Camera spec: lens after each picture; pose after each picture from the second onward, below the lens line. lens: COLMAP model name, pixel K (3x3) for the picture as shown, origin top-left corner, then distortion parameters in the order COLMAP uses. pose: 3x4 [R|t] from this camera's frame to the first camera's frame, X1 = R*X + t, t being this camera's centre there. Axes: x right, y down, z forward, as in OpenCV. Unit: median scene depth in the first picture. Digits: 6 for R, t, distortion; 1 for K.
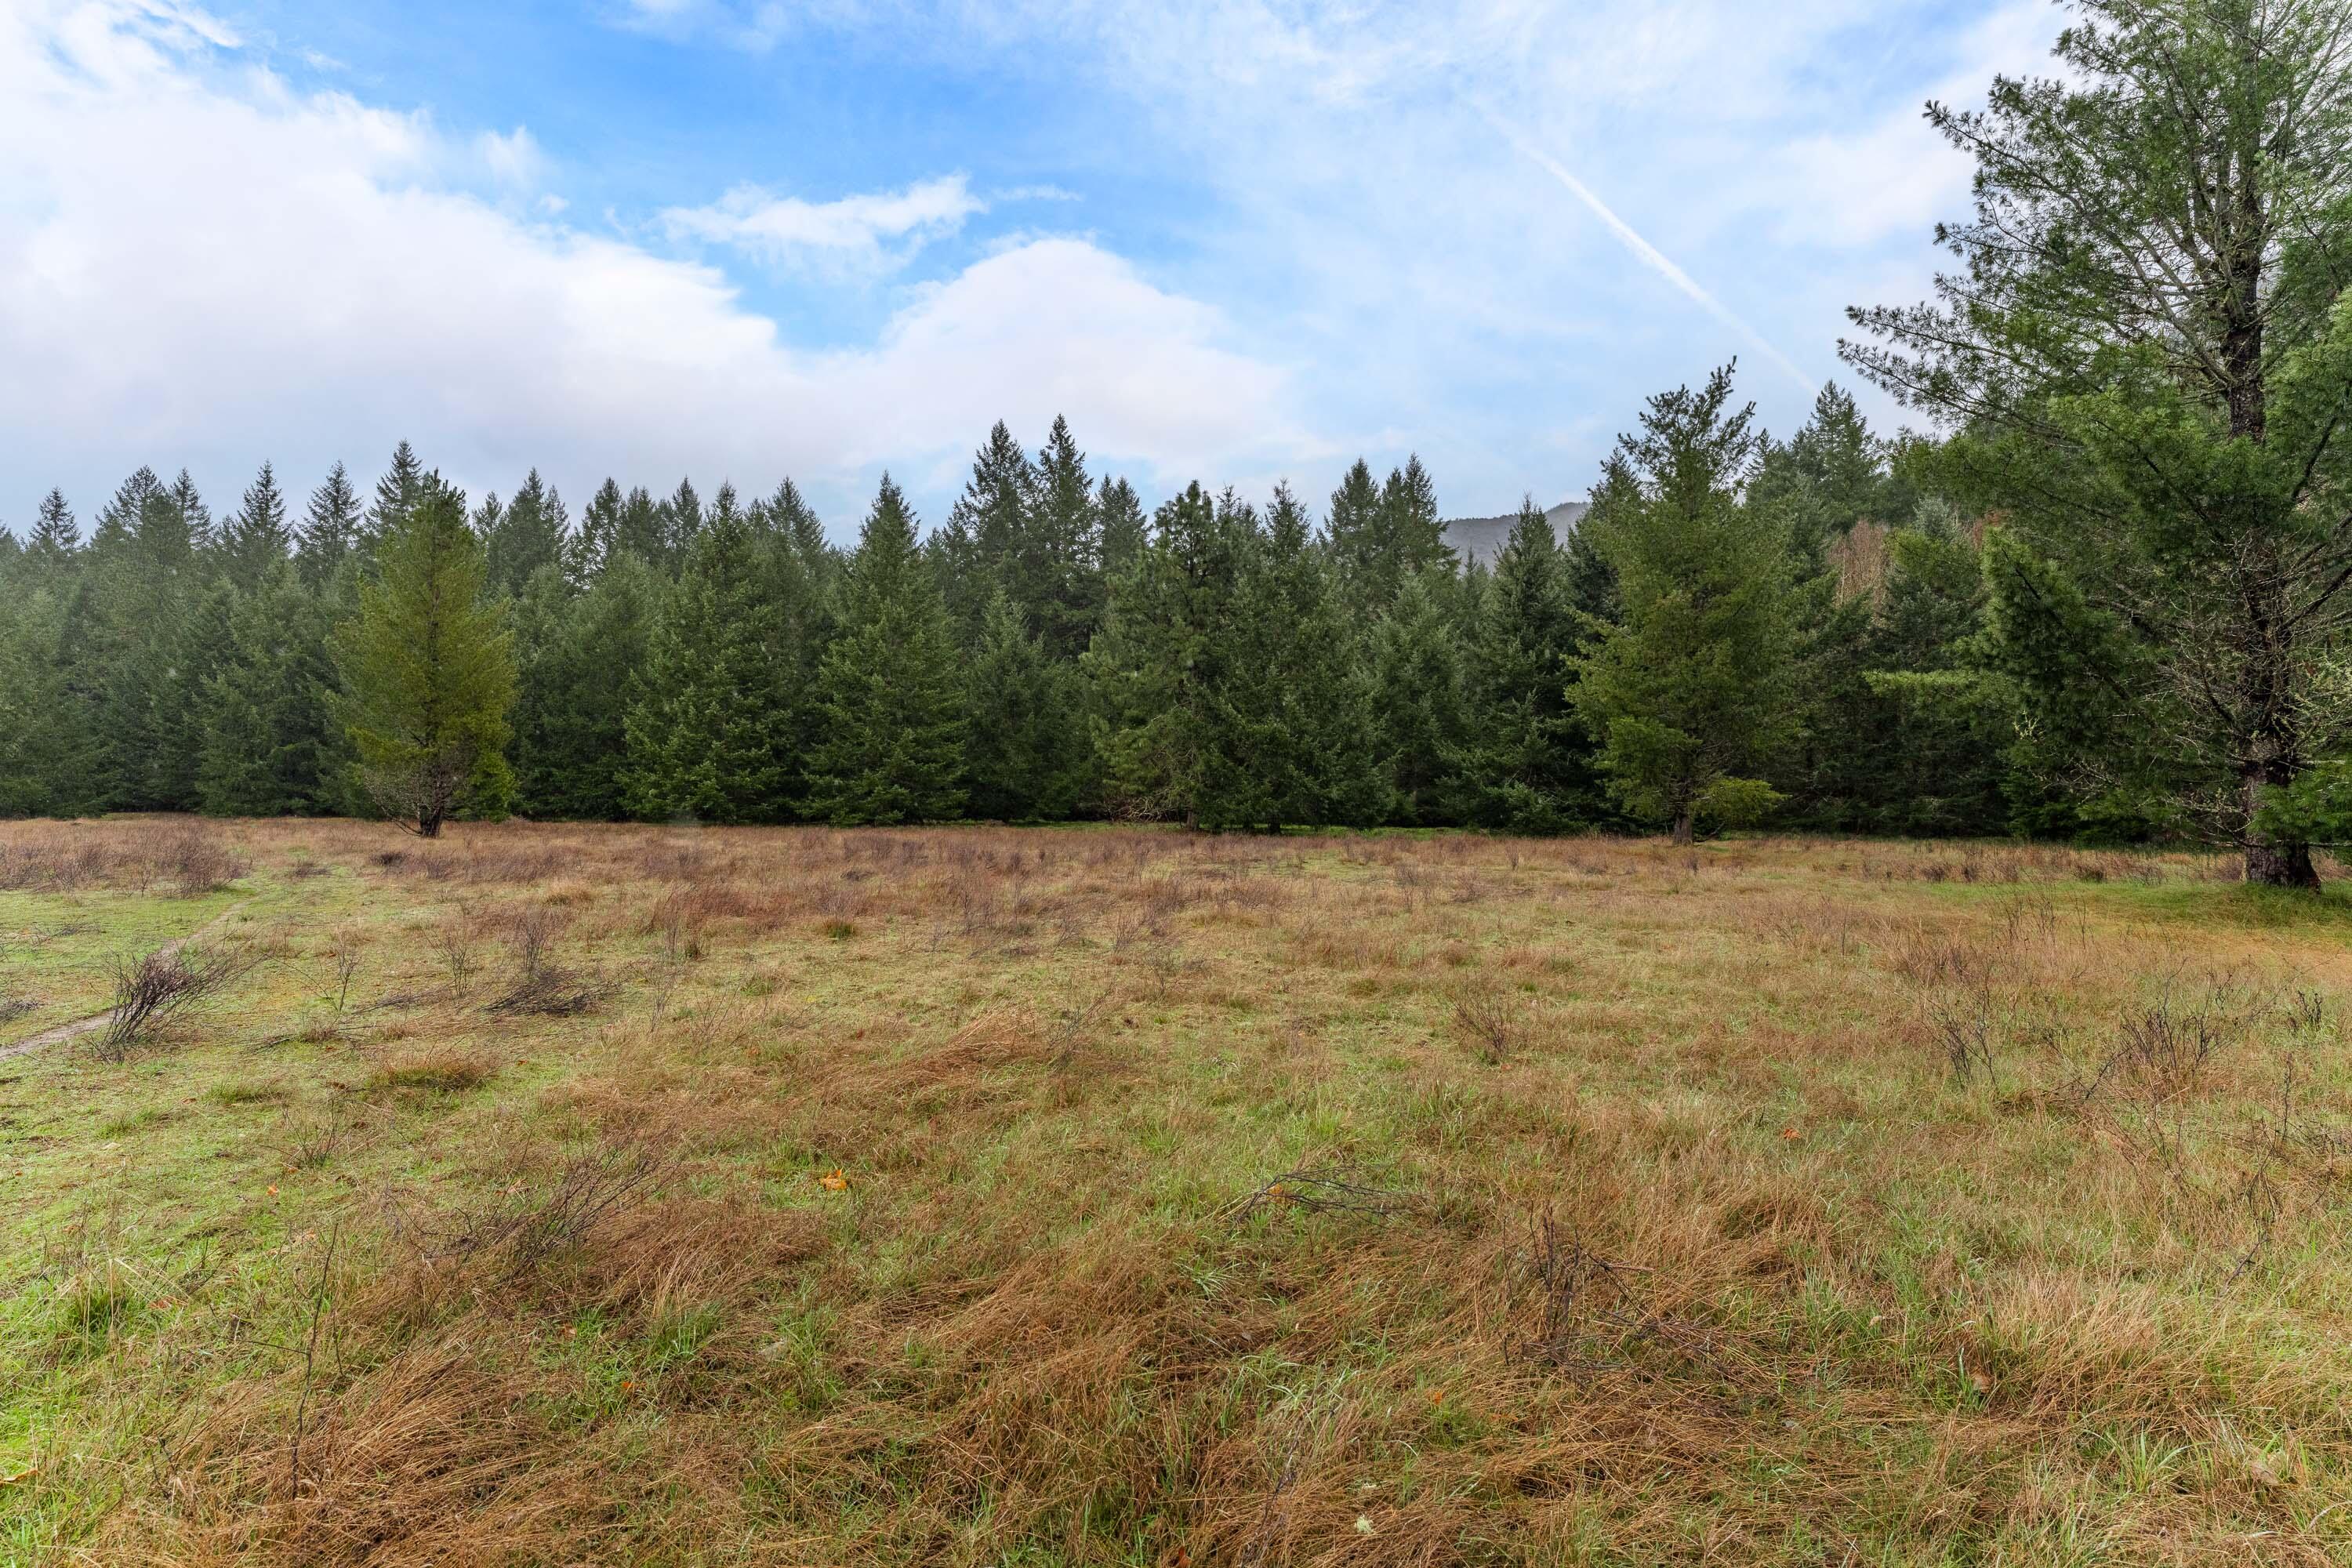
lens RADIAL K [[946.1, 0, 1175.3], [0, 946.1, 783.3], [0, 0, 1]] dist [-0.001860, -0.000083]
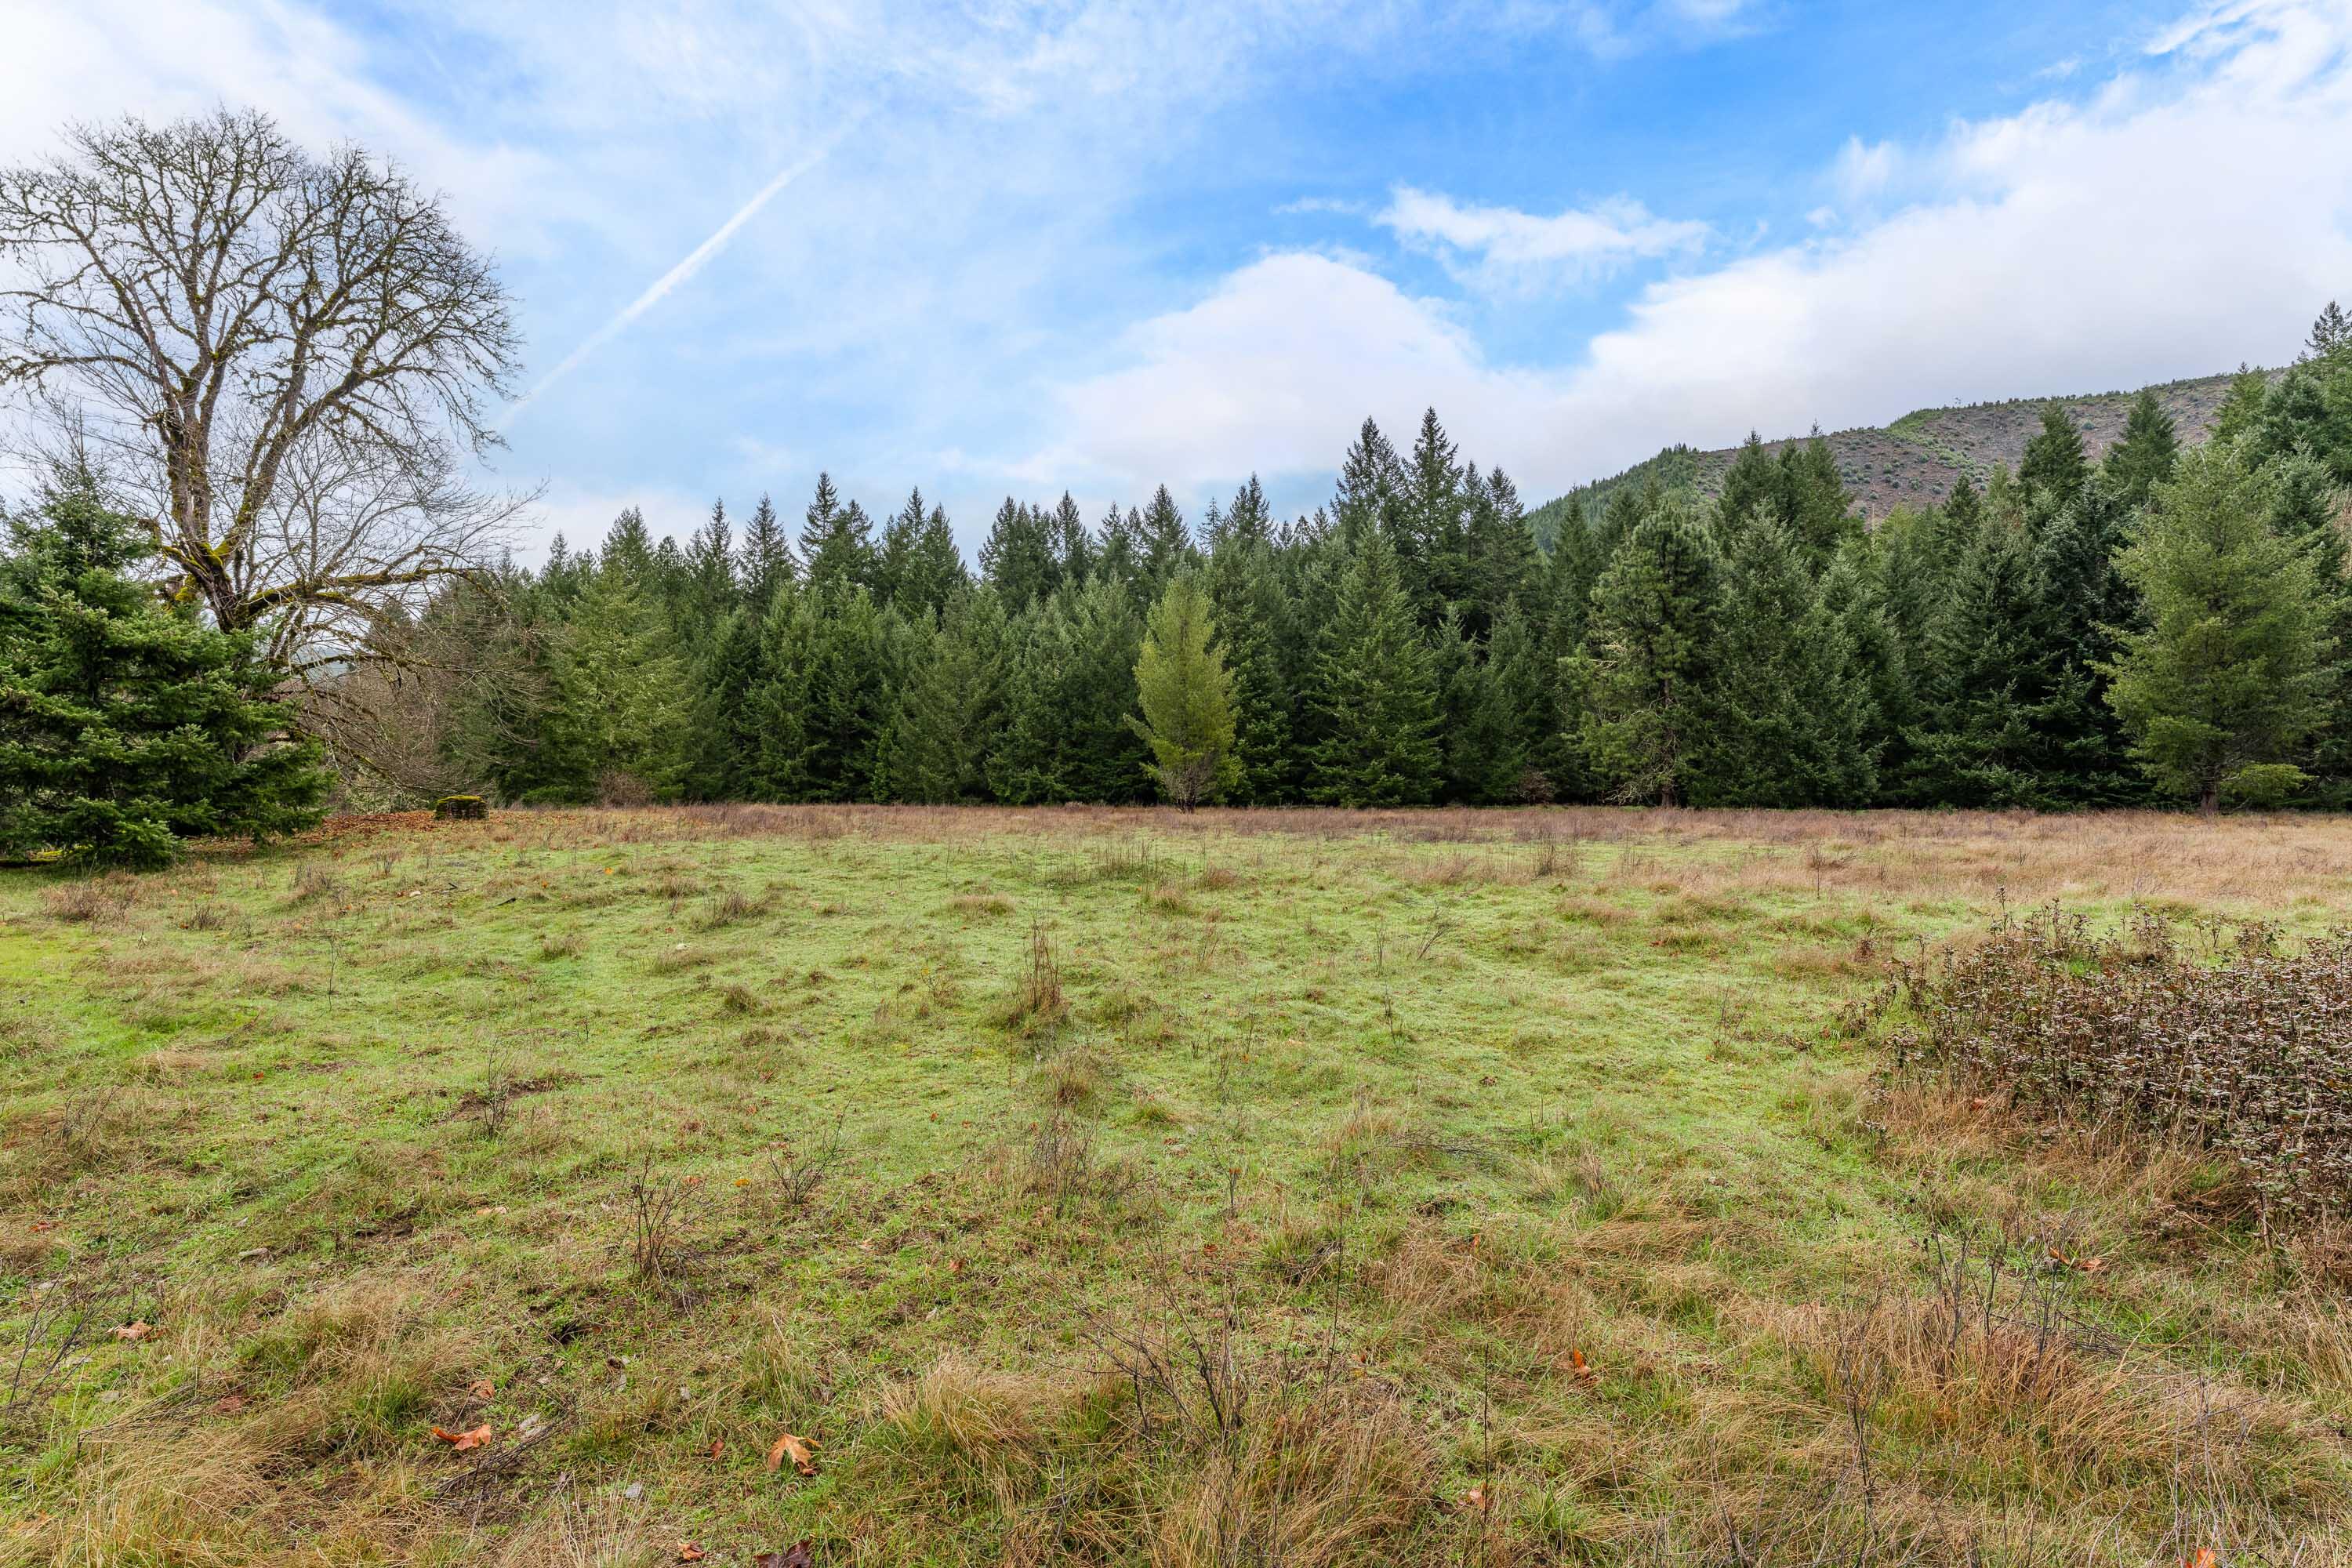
lens RADIAL K [[1086.5, 0, 1176.4], [0, 1086.5, 789.7], [0, 0, 1]] dist [-0.001110, 0.000360]
pose [[0.980031, -0.007748, -0.198695, -0.296105], [0.011980, 0.999726, 0.020104, -0.008970], [0.198485, -0.022083, 0.979855, -0.386161]]
